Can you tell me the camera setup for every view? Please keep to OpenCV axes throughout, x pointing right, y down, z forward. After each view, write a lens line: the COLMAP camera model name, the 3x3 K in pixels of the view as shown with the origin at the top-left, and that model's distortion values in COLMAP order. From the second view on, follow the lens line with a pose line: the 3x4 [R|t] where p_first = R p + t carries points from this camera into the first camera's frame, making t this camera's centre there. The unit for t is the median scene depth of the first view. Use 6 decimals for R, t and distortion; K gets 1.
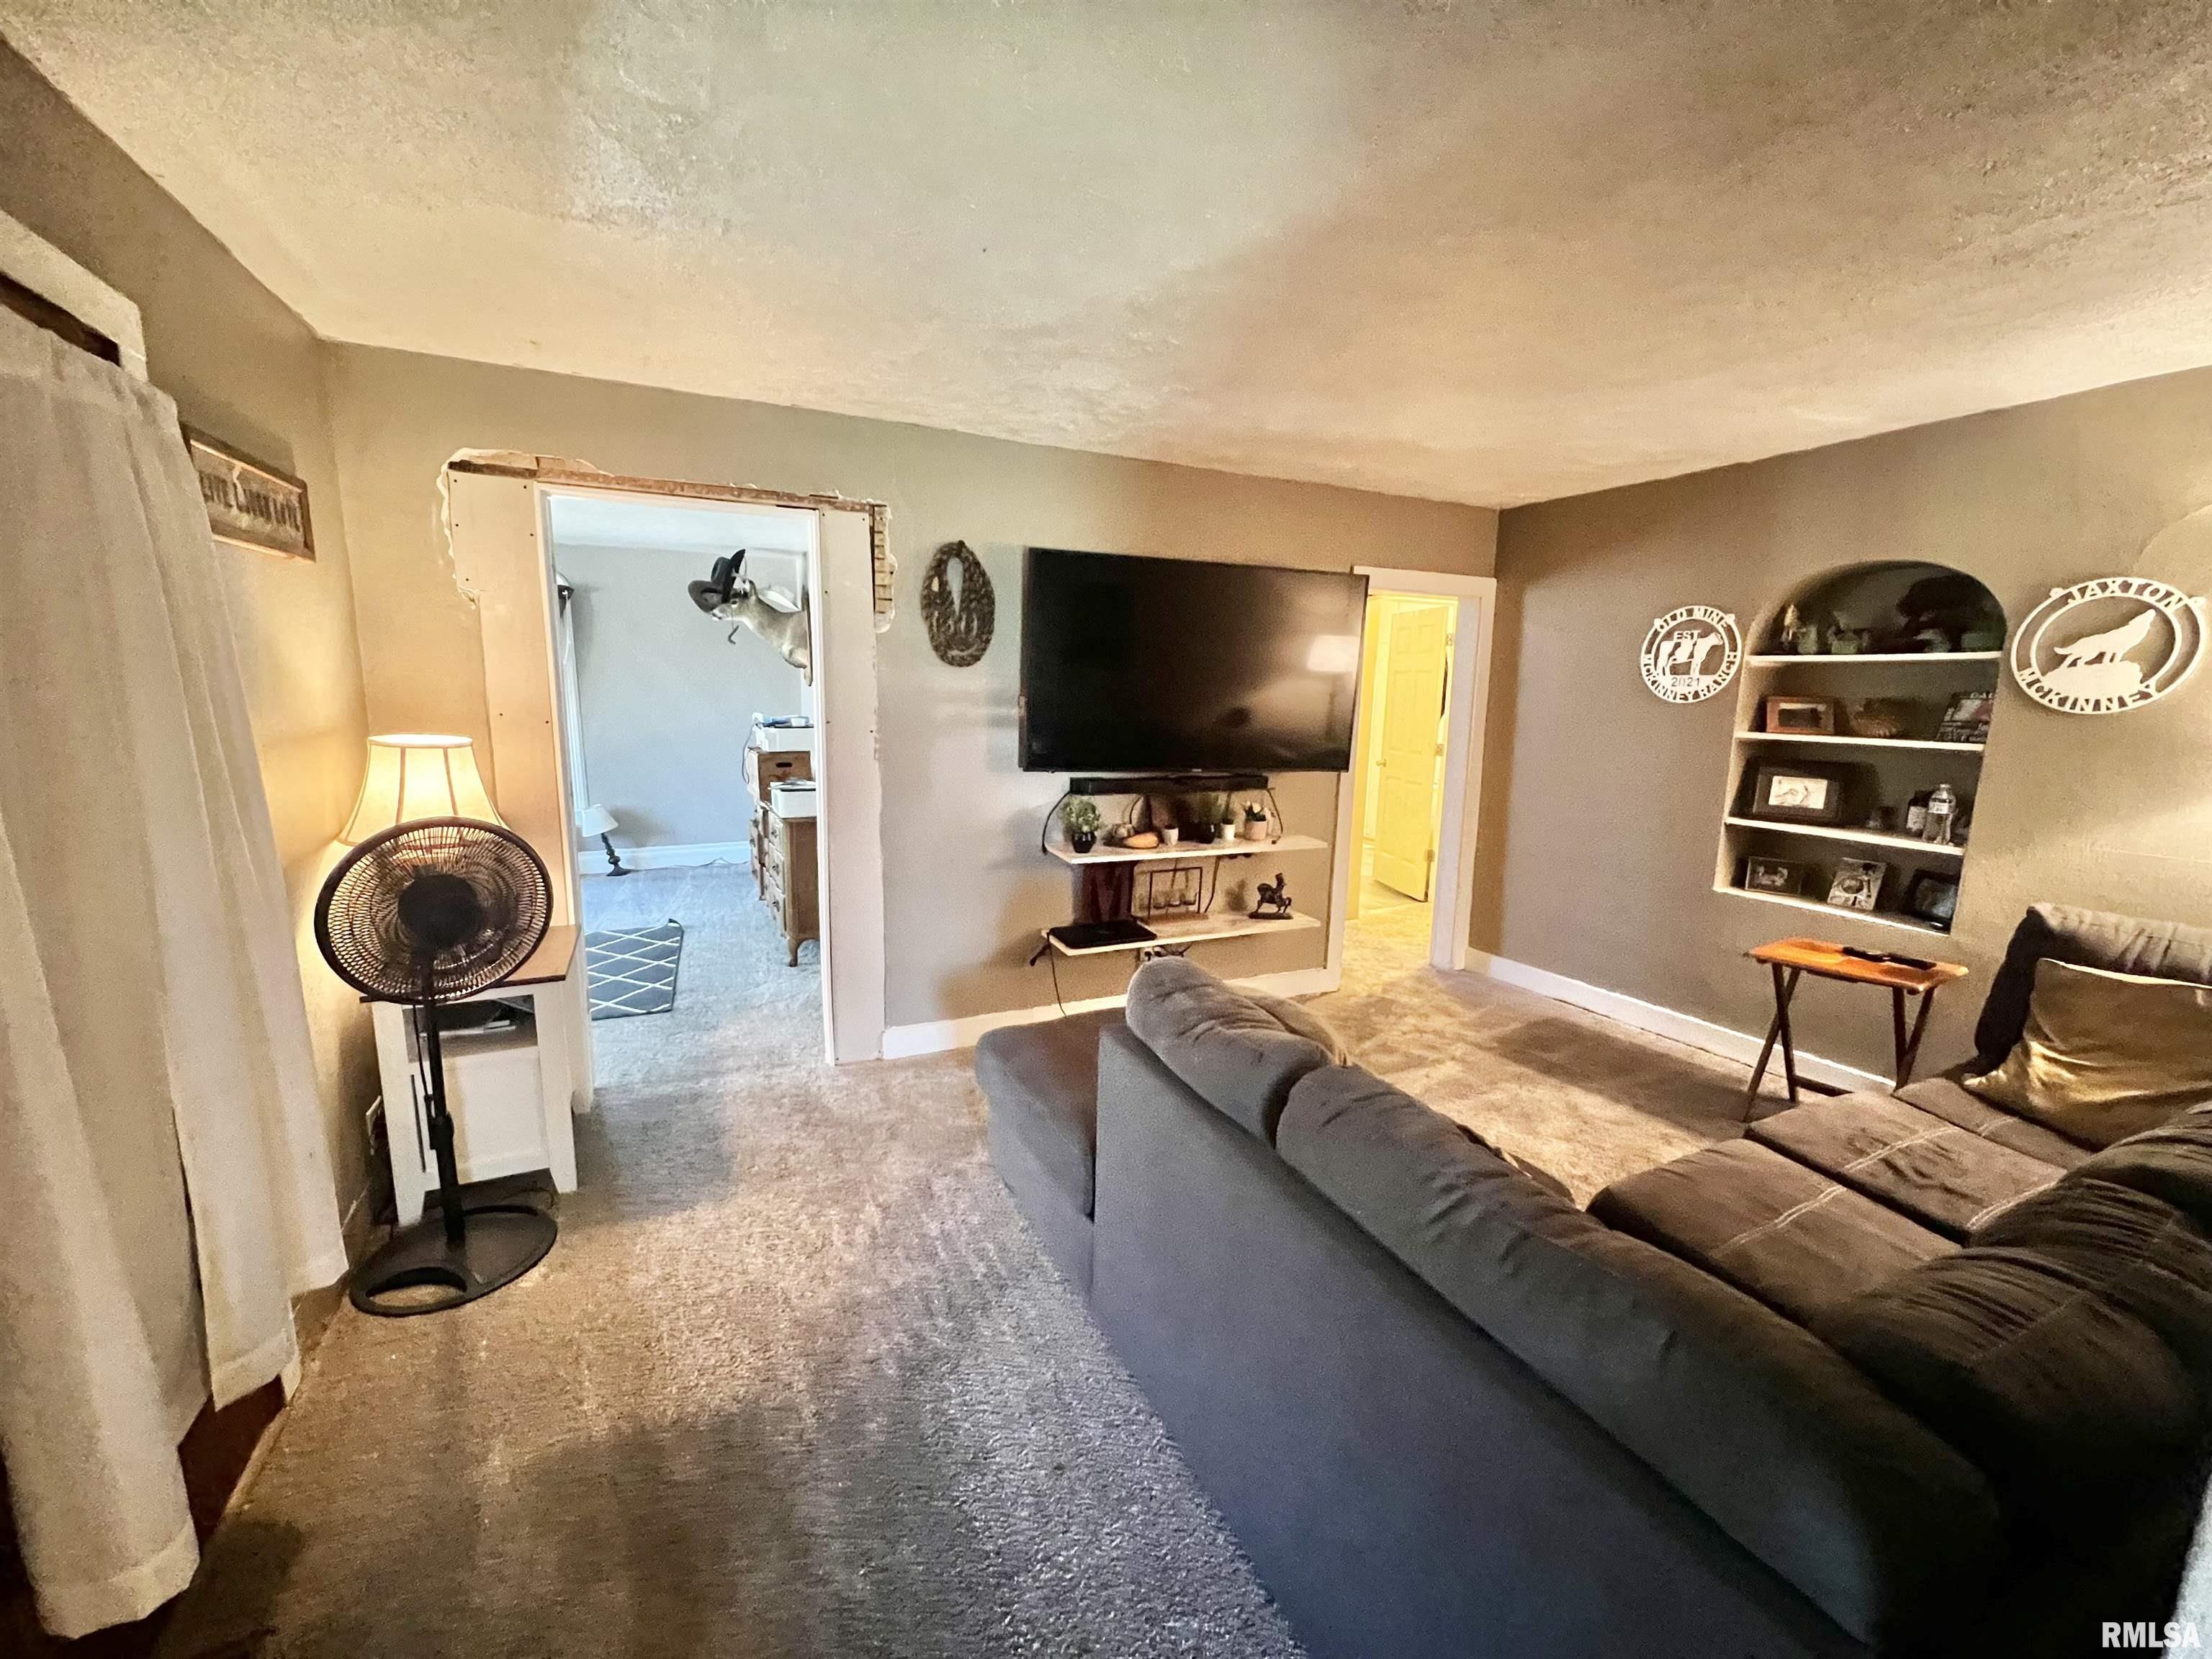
lens RADIAL K [[883.5, 0, 1112.3], [0, 883.5, 822.1], [0, 0, 1]] dist [-0.003867, -0.000081]
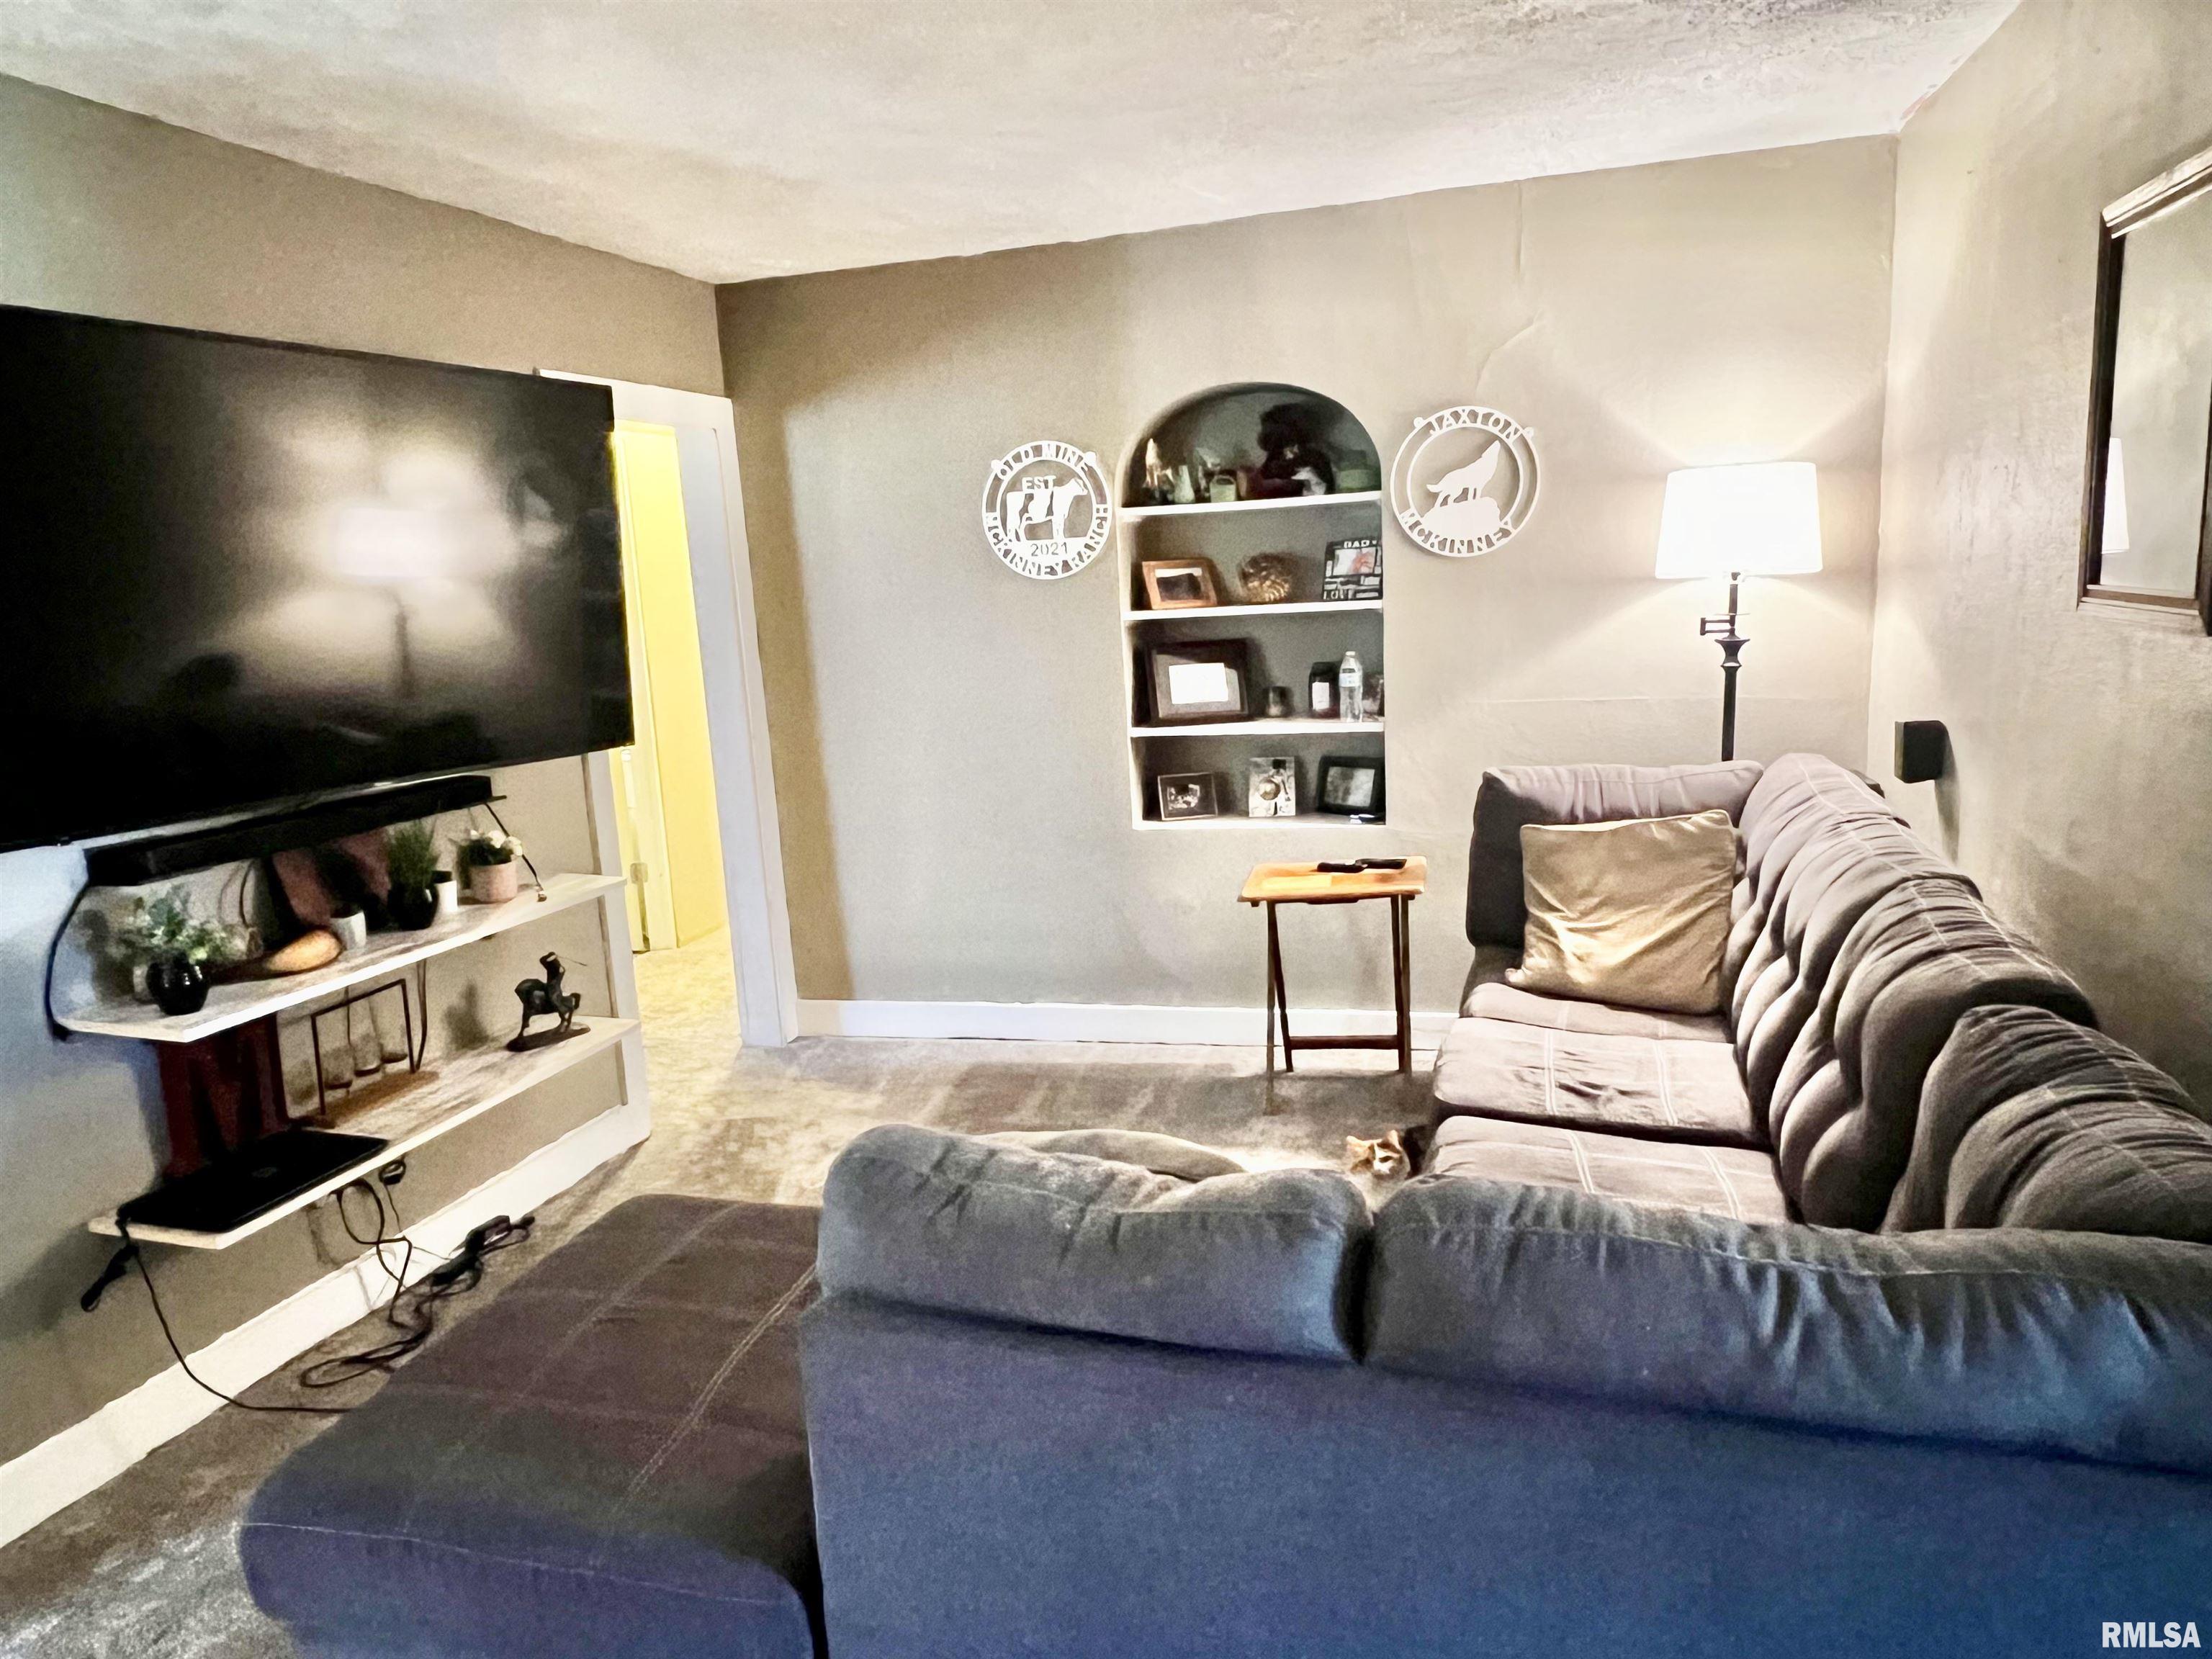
lens RADIAL K [[1474.6, 0, 1103.0], [0, 1474.6, 836.8], [0, 0, 1]] dist [-0.008863, -0.001159]
pose [[0.683835, -0.189786, 0.704522, -0.210966], [0.179750, 0.979639, 0.089426, -0.032460], [-0.707149, 0.065485, 0.704025, 0.160563]]
